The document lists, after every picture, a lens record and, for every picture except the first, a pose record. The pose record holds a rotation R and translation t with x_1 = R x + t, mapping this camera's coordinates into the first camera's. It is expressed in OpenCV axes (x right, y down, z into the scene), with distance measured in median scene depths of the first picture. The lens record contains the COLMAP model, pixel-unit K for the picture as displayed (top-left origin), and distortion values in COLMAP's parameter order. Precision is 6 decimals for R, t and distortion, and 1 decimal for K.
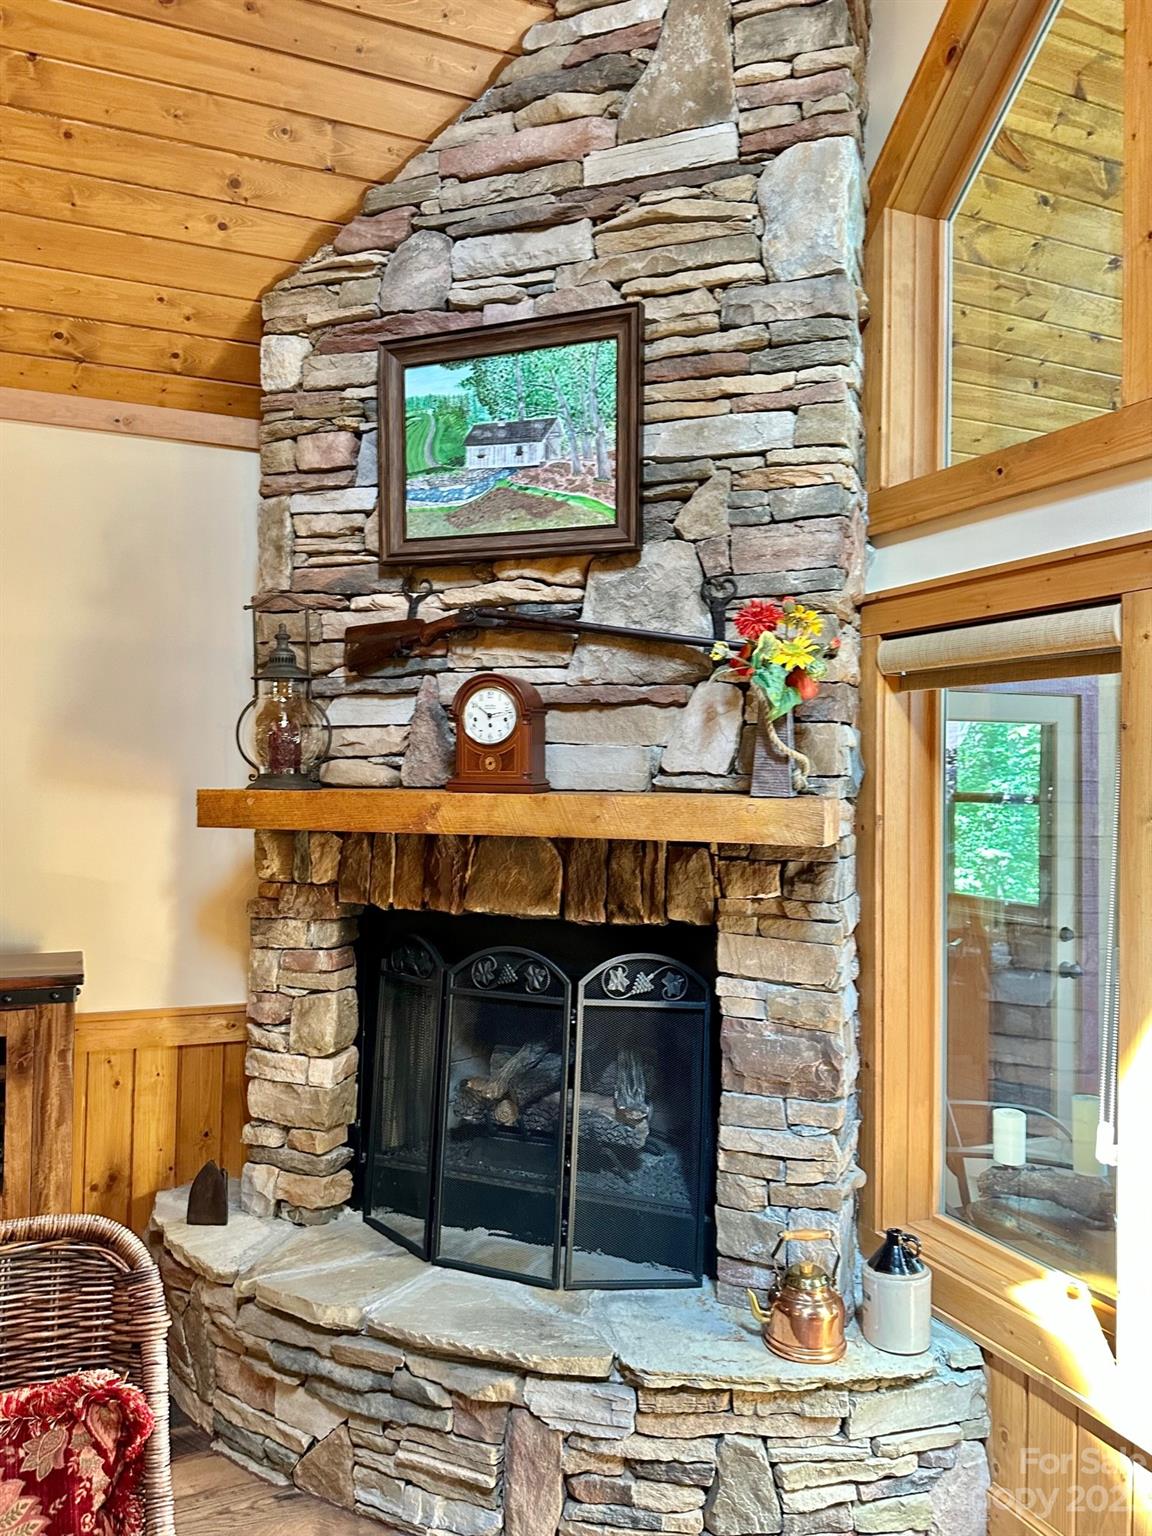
lens RADIAL K [[1146.2, 0, 547.6], [0, 1146.2, 743.3], [0, 0, 1]] dist [0.052892, -0.030094]
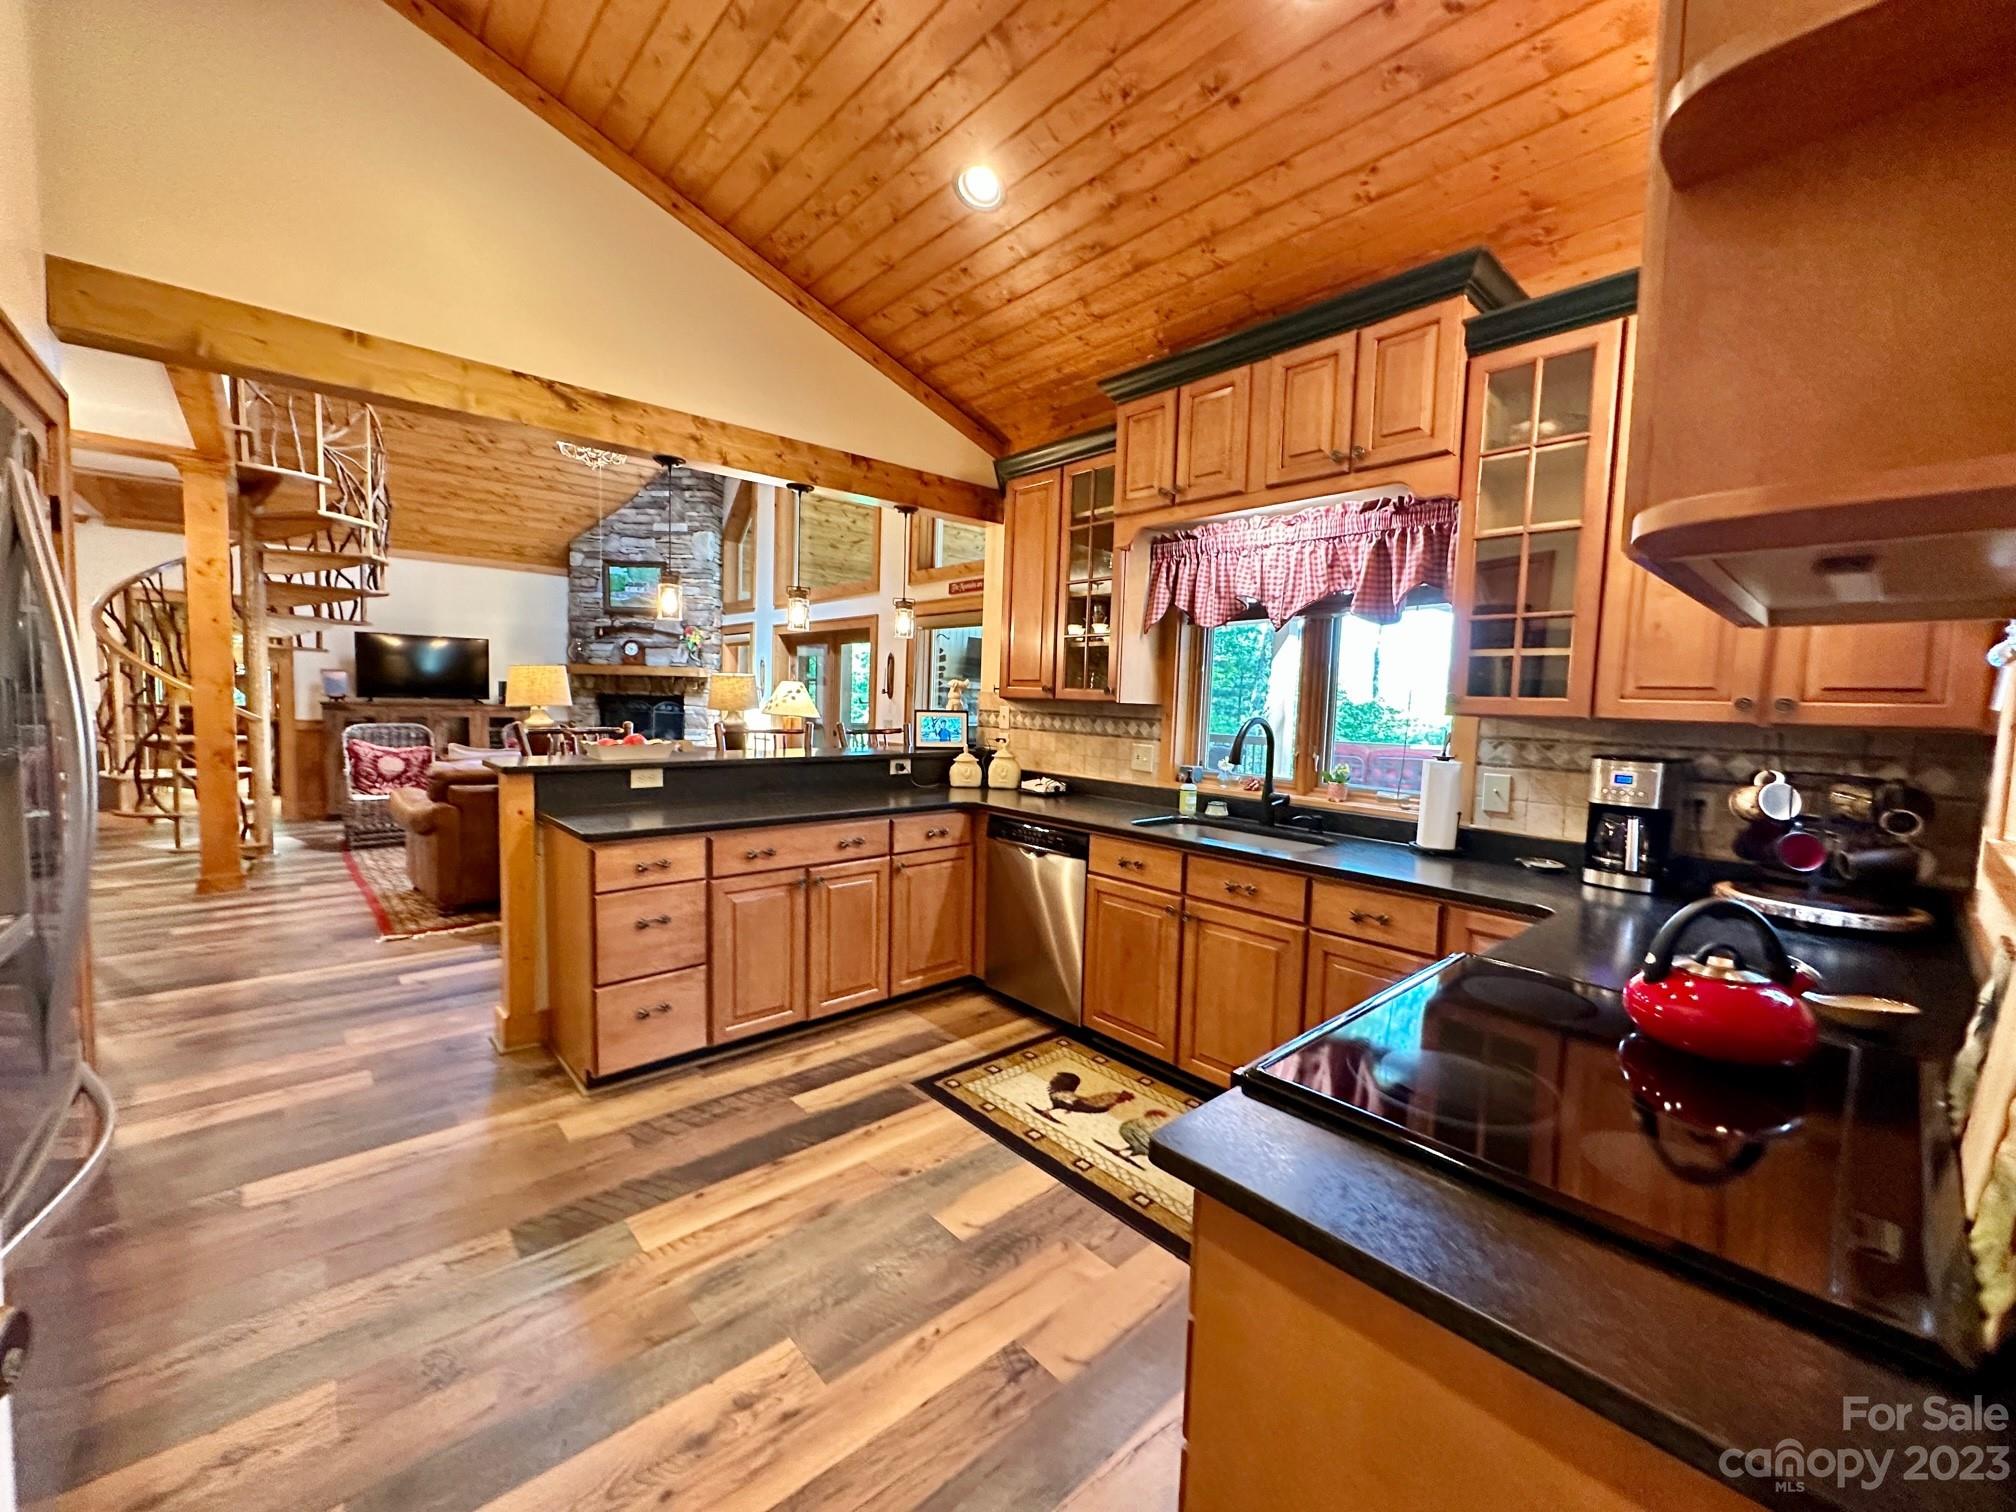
lens RADIAL K [[807.2, 0, 1009.8], [0, 807.2, 753.9], [0, 0, 1]] dist [-0.005475, 0.001245]
pose [[0.943841, -0.006301, 0.330340, 0.302364], [-0.026747, 0.995079, 0.095402, 0.044703], [-0.329315, -0.098879, 0.939028, -2.508364]]
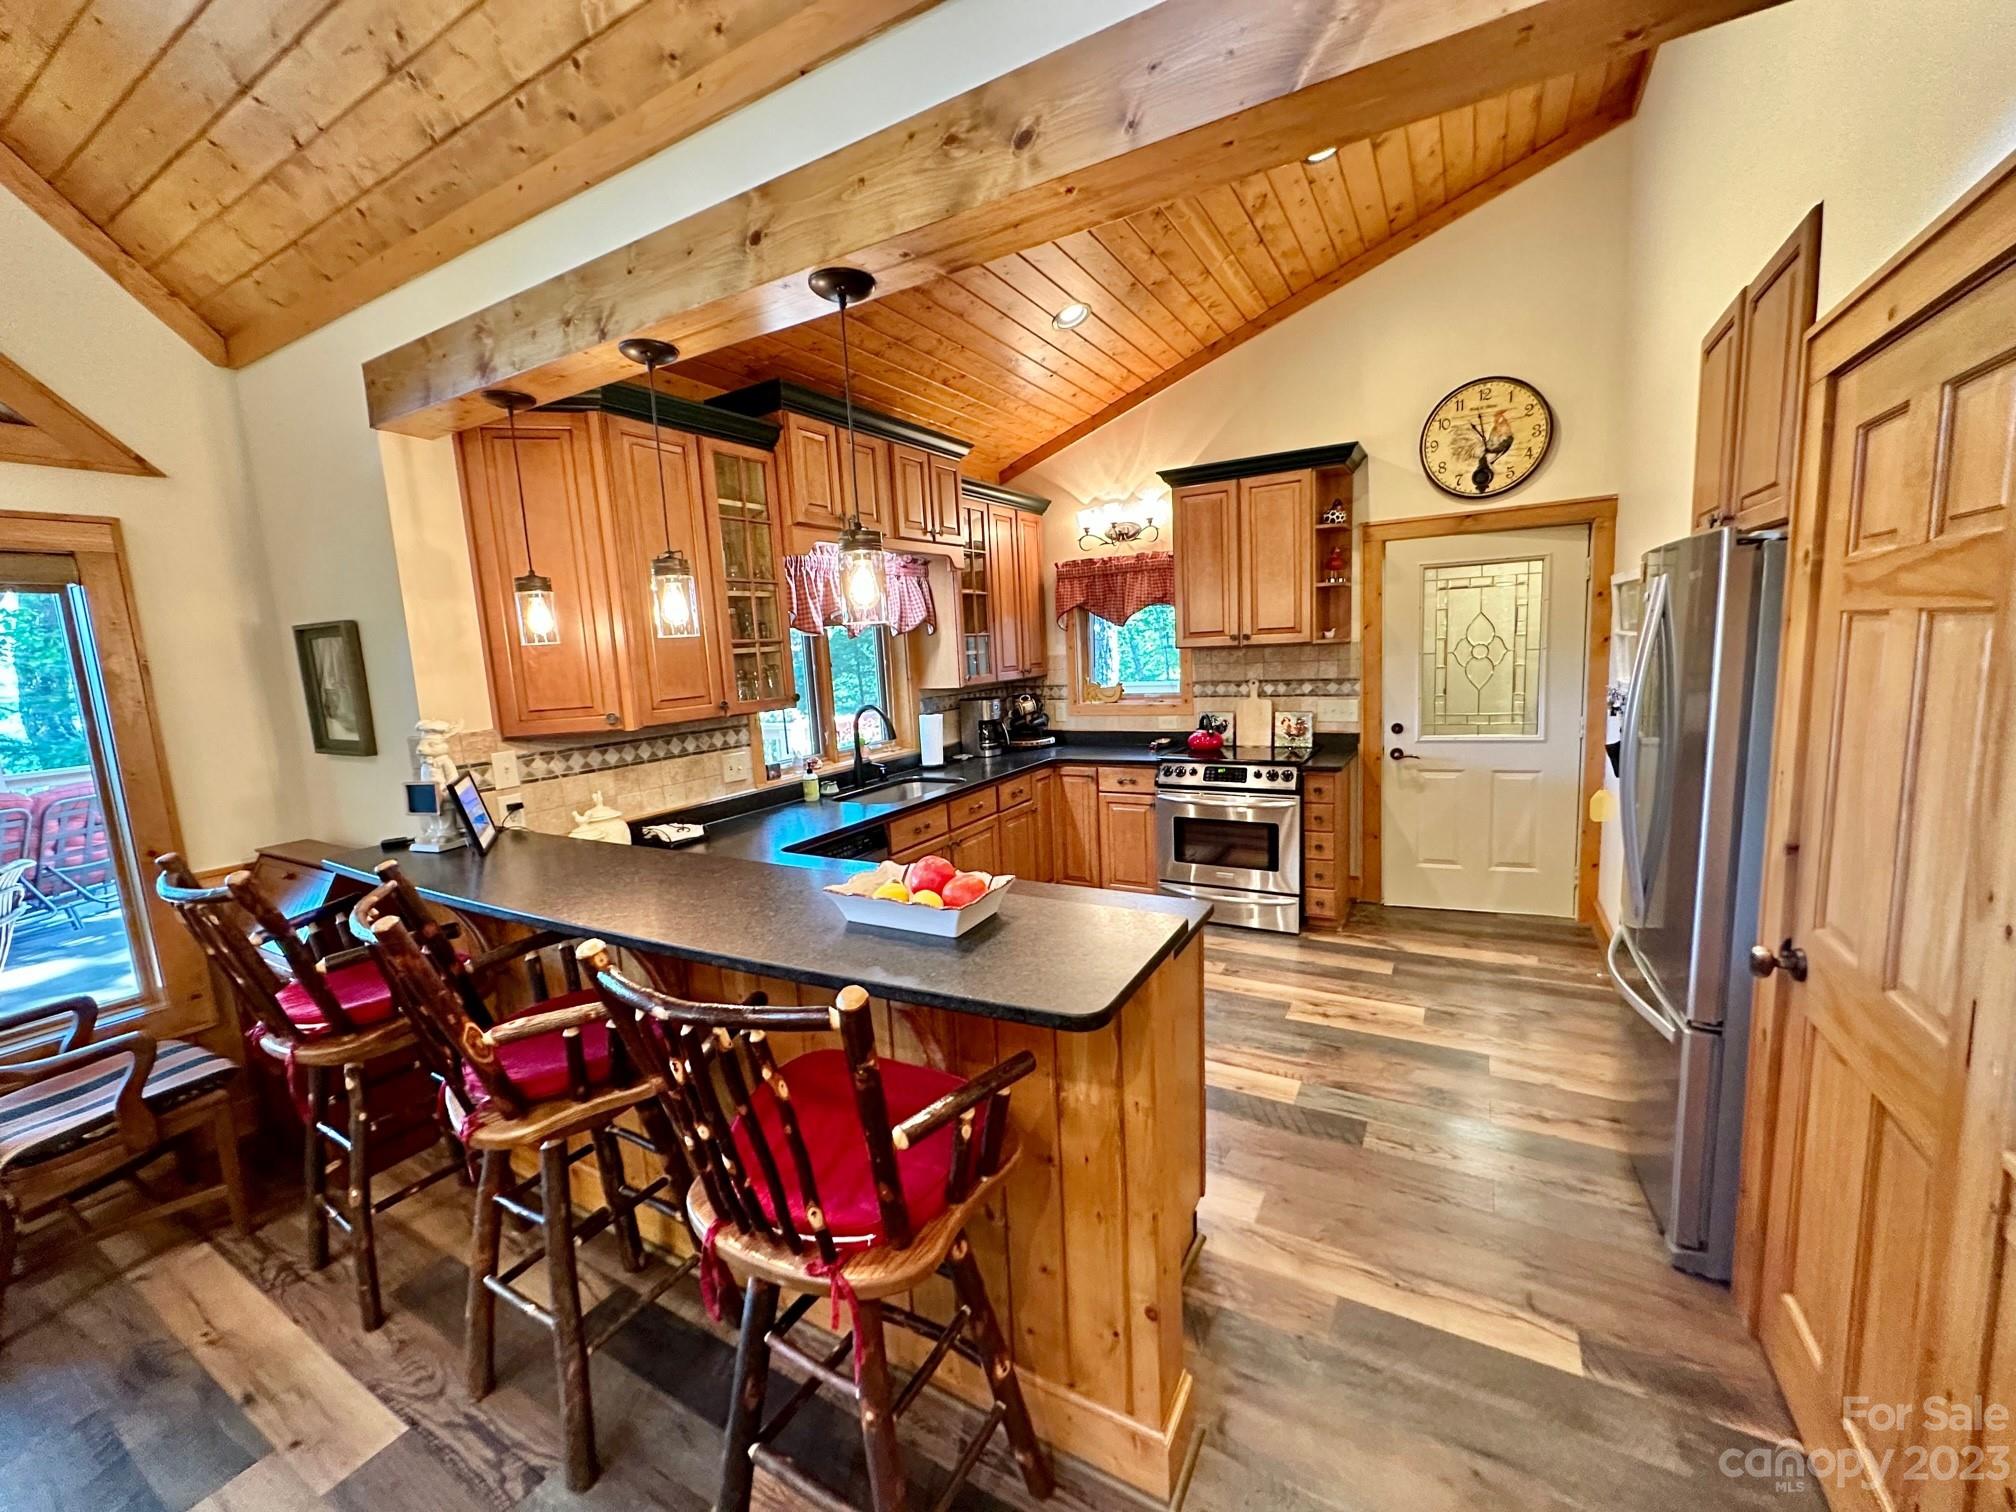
lens RADIAL K [[807.2, 0, 1002.5], [0, 807.2, 757.2], [0, 0, 1]] dist [-0.005475, 0.001245]
pose [[-0.607273, -0.092288, 0.789115, -0.295229], [0.025077, 0.990509, 0.135139, -0.004235], [-0.794098, 0.101855, -0.599195, -0.947169]]
